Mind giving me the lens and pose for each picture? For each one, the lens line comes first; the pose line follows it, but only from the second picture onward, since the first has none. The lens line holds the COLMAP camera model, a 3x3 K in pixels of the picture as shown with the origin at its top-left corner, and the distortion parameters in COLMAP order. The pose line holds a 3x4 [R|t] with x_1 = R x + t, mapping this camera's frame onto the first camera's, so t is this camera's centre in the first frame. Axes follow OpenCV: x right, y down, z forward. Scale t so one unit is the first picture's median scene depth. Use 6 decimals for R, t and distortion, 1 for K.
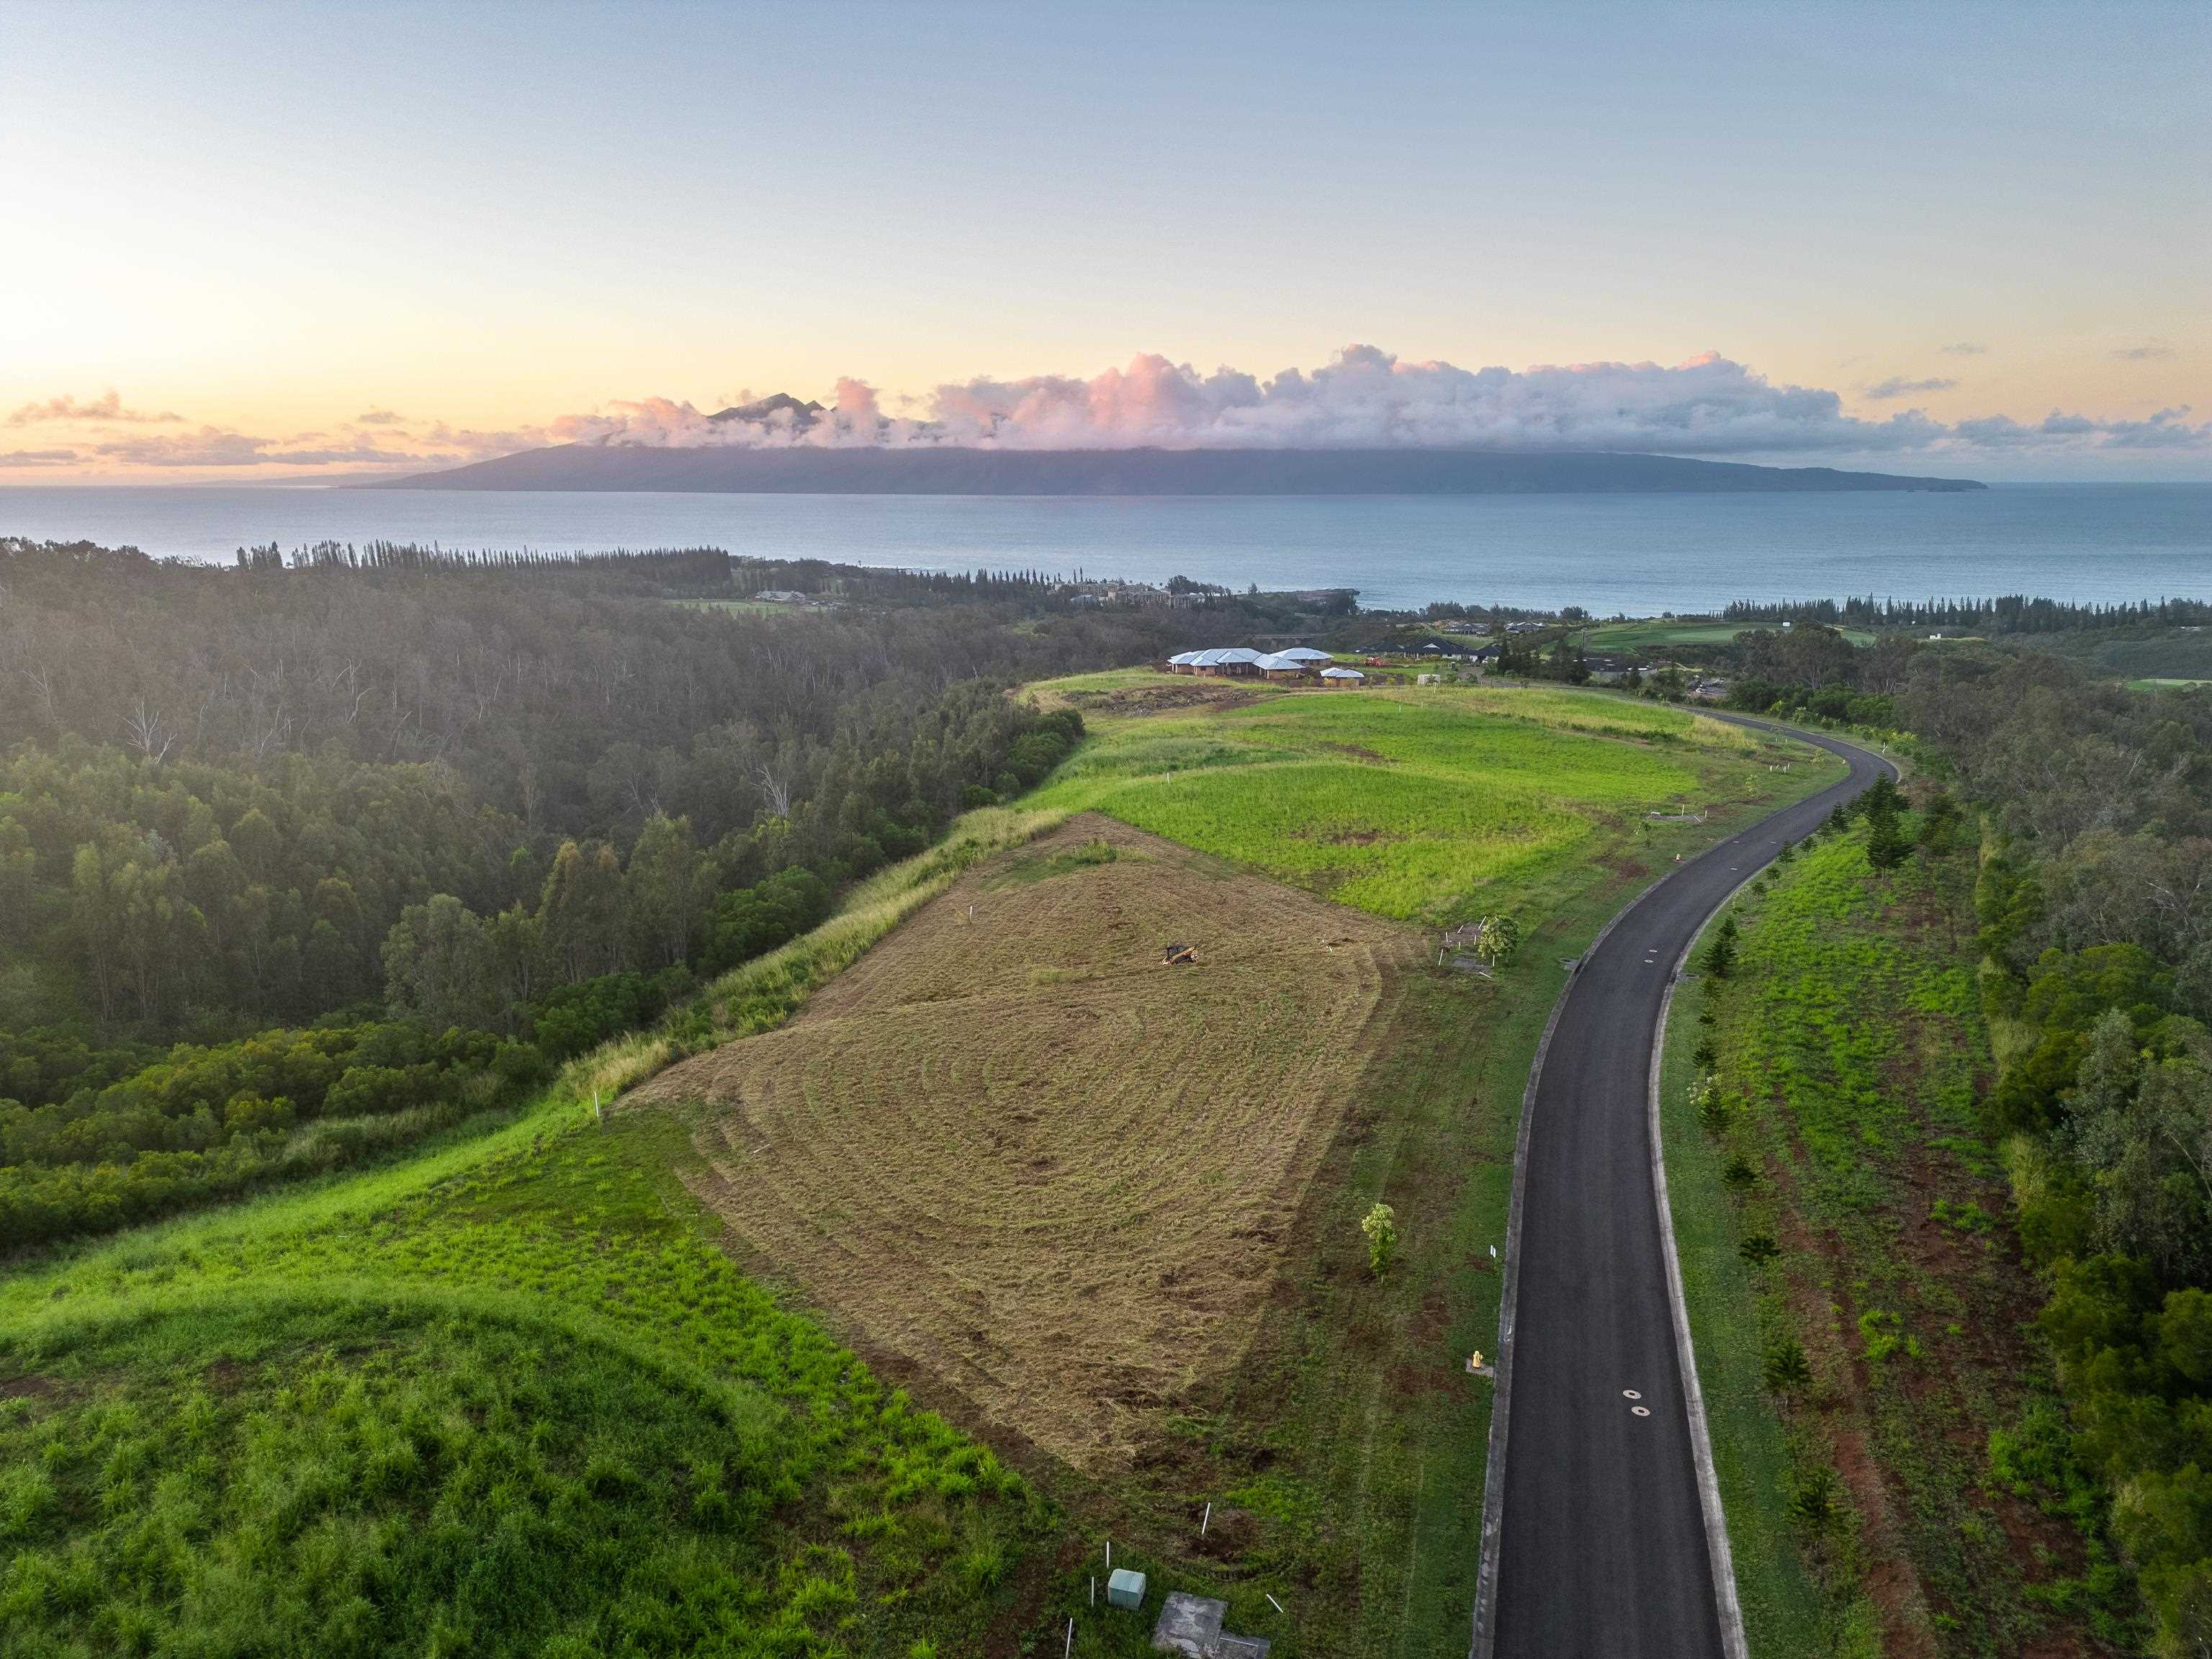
lens RADIAL K [[1556.1, 0, 1111.0], [0, 1556.1, 824.0], [0, 0, 1]] dist [0.061446, -0.050611]
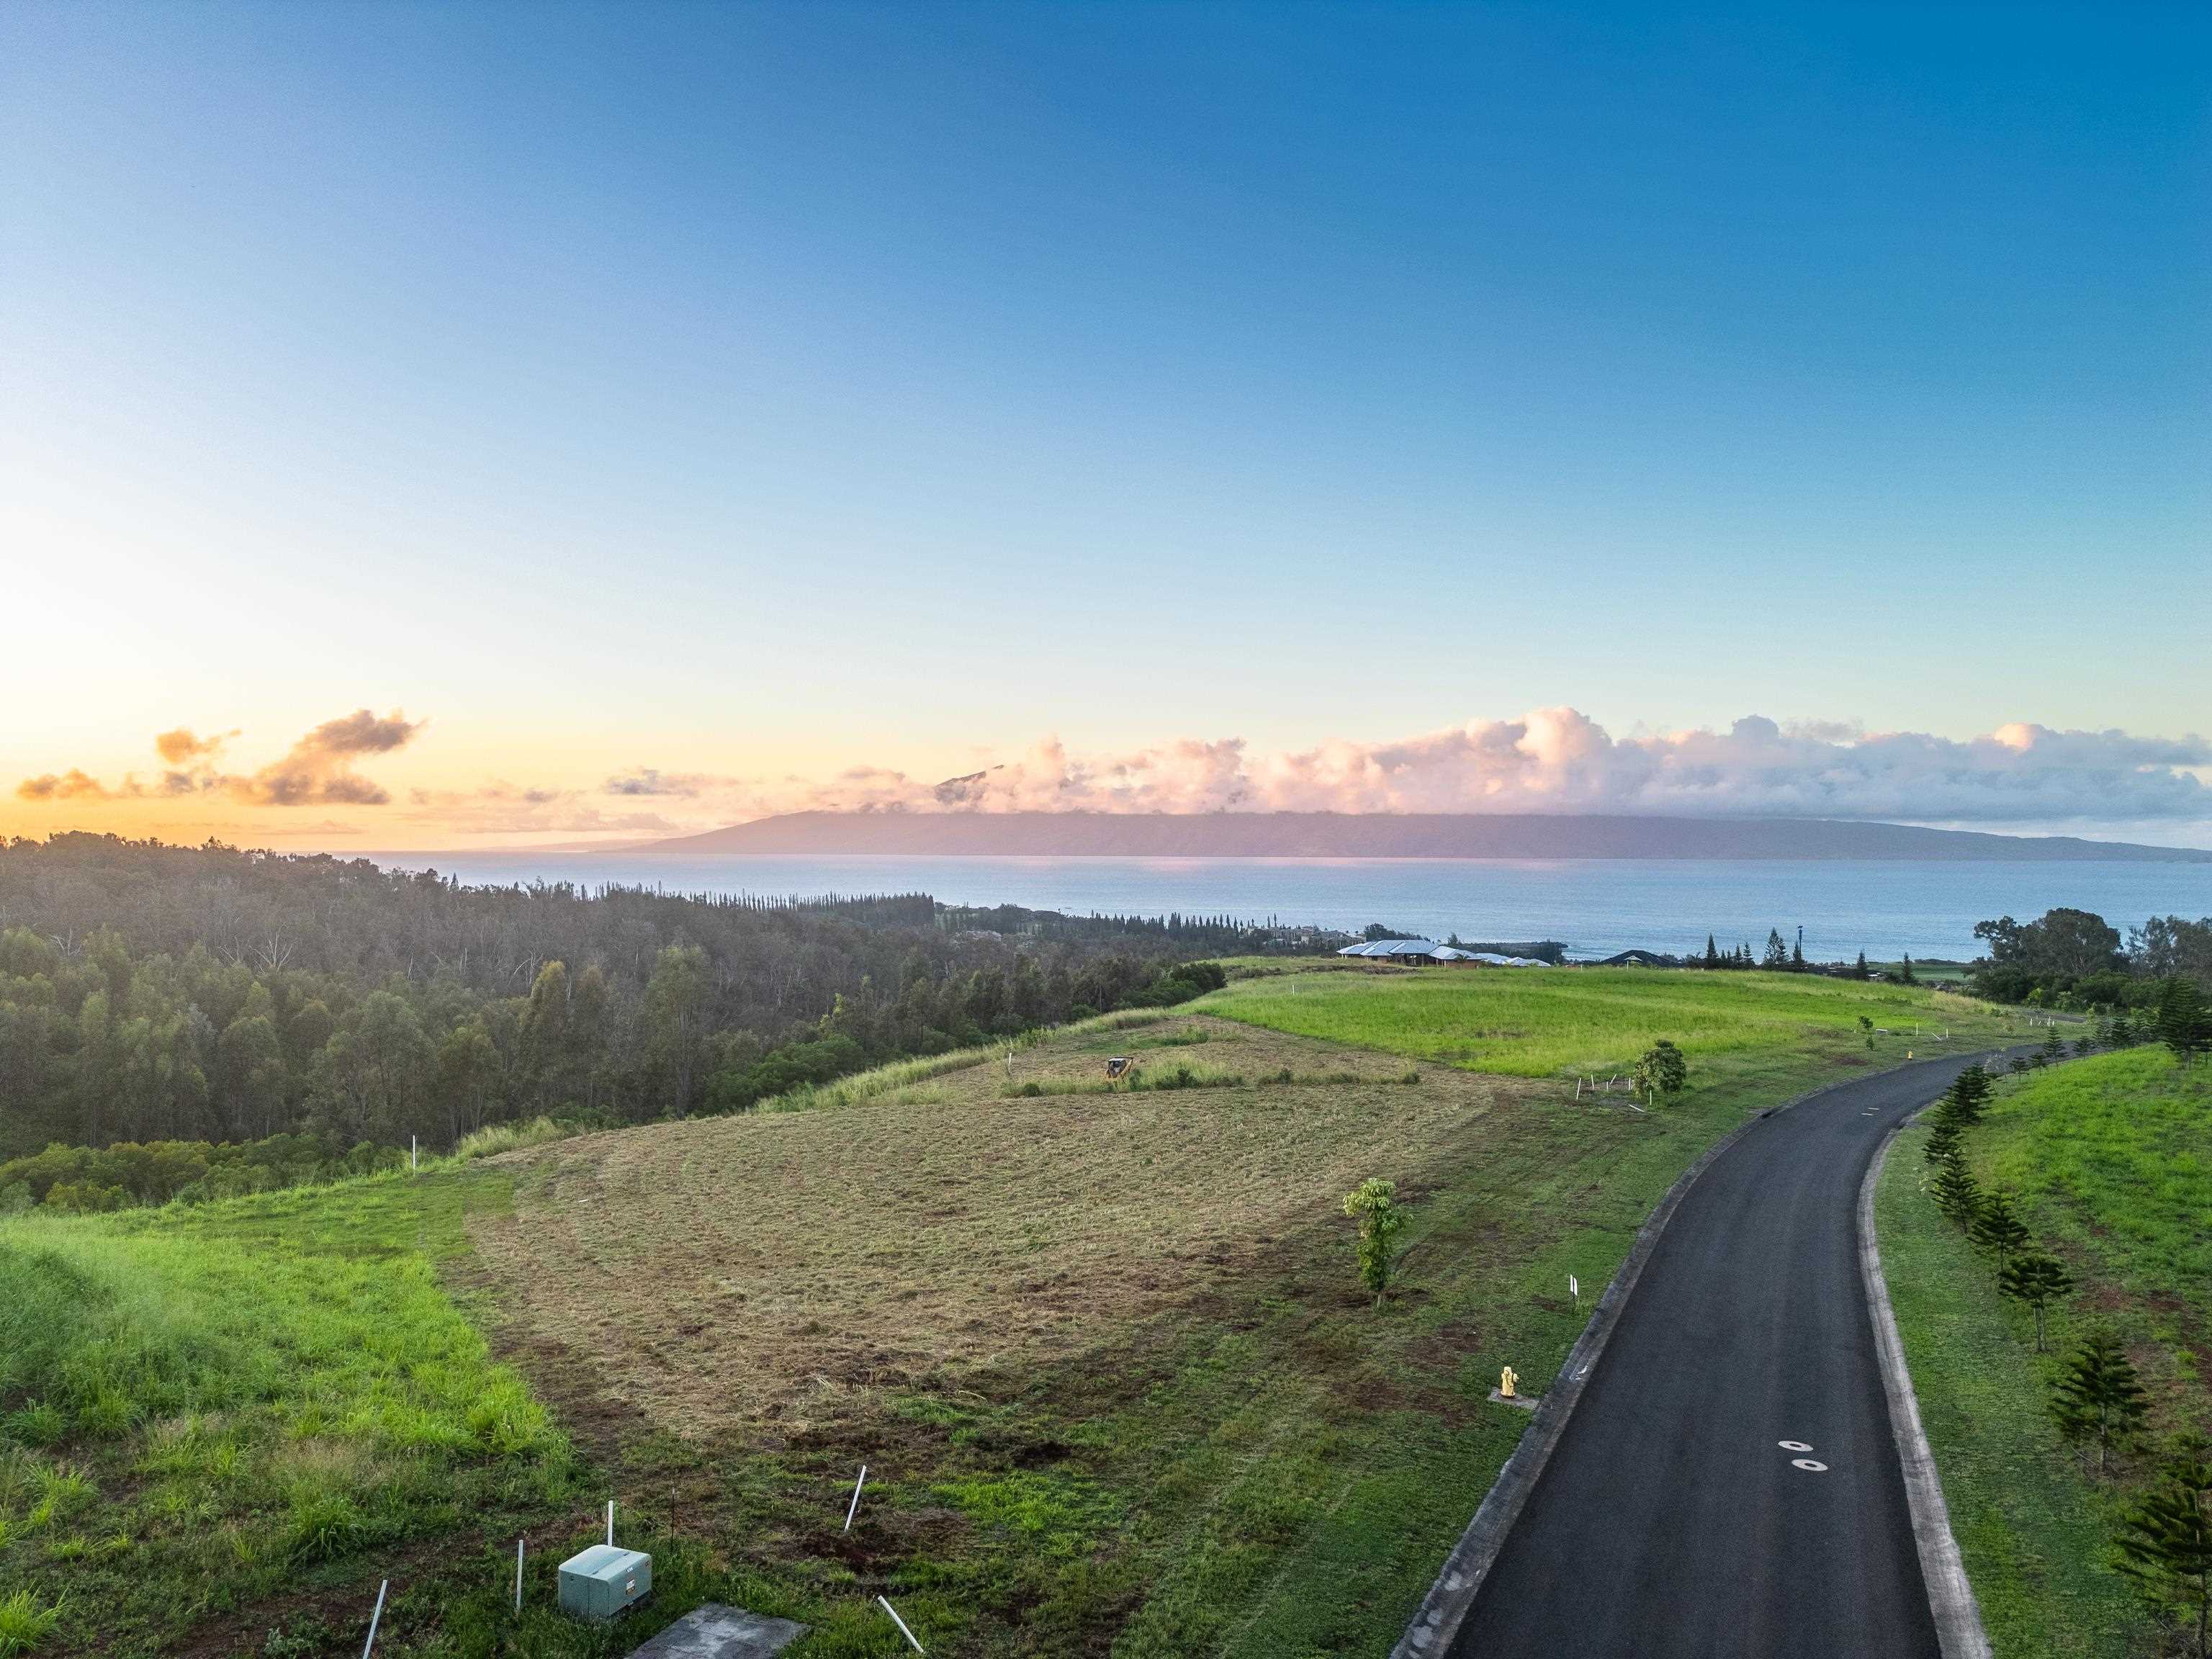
lens RADIAL K [[1556.1, 0, 1111.8], [0, 1556.1, 824.2], [0, 0, 1]] dist [0.061446, -0.050611]
pose [[0.991677, 0.001672, -0.128739, 0.074841], [-0.031044, 0.973519, -0.226490, 0.126698], [0.124951, 0.228602, 0.965468, 0.178016]]
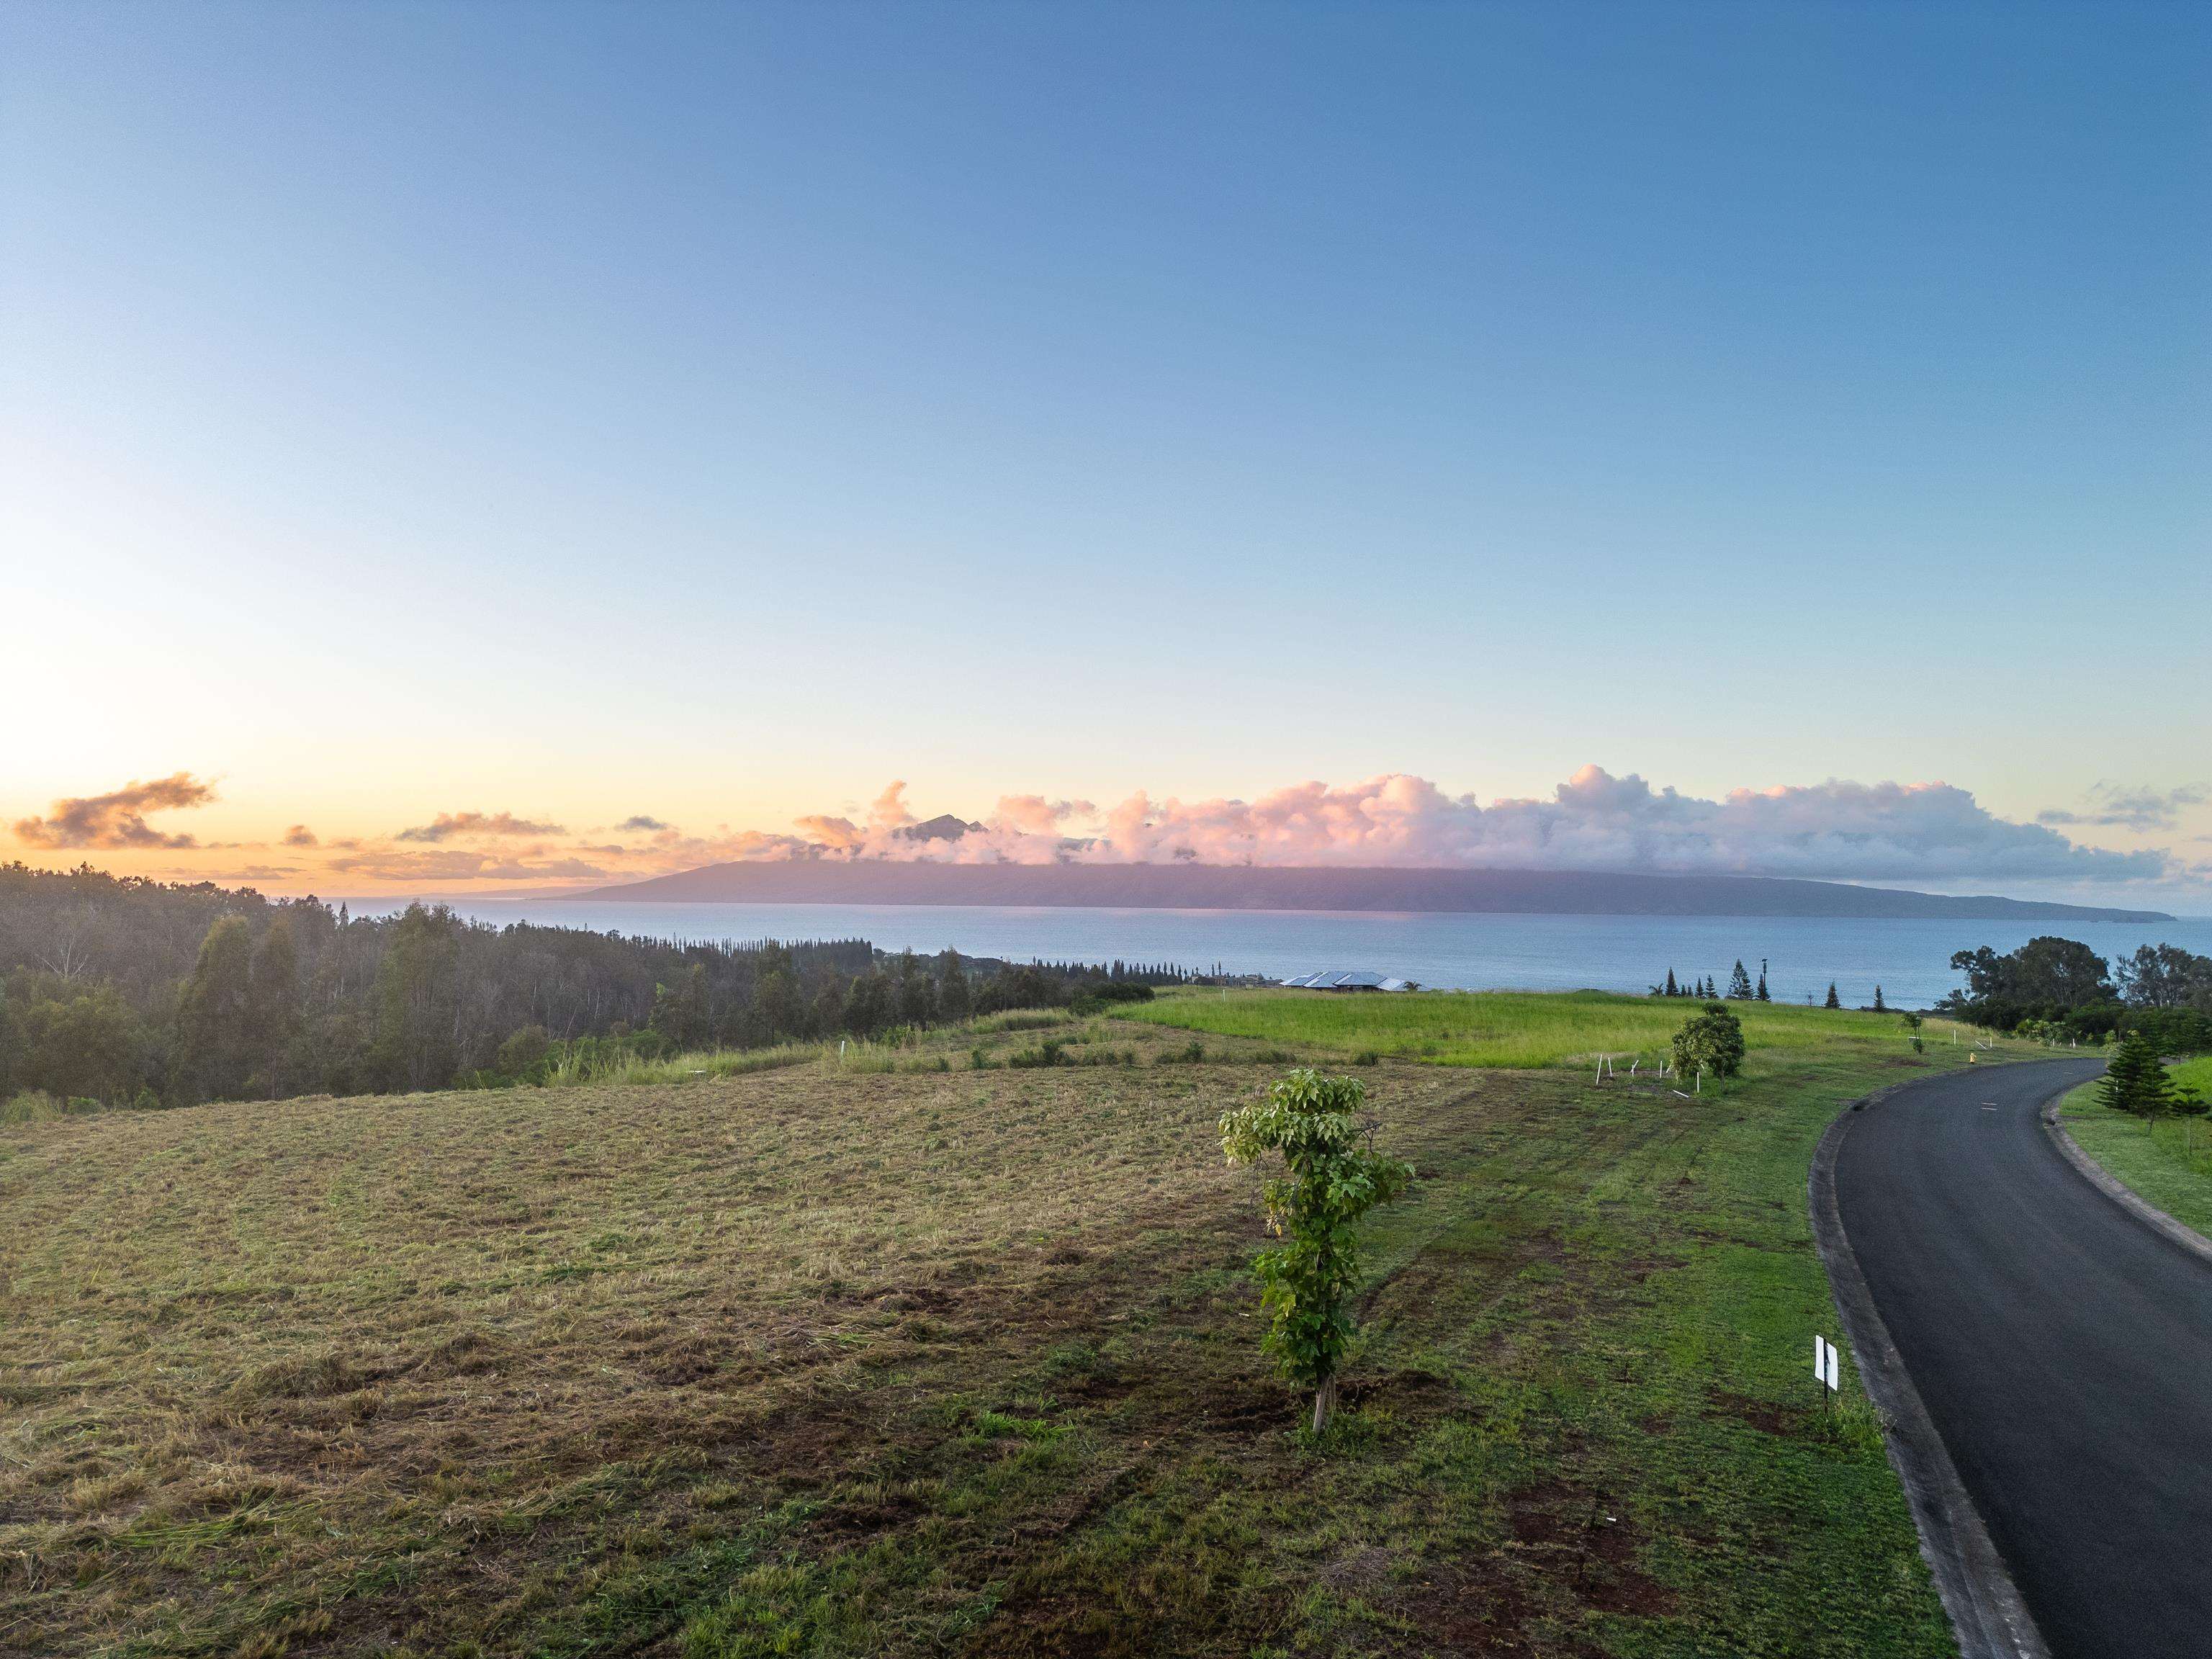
lens RADIAL K [[1556.1, 0, 1116.1], [0, 1556.1, 830.9], [0, 0, 1]] dist [0.061446, -0.050611]
pose [[0.995694, 0.007592, -0.092394, 0.083339], [-0.031110, 0.966210, -0.255871, 0.136062], [0.087329, 0.257644, 0.962286, 0.389406]]
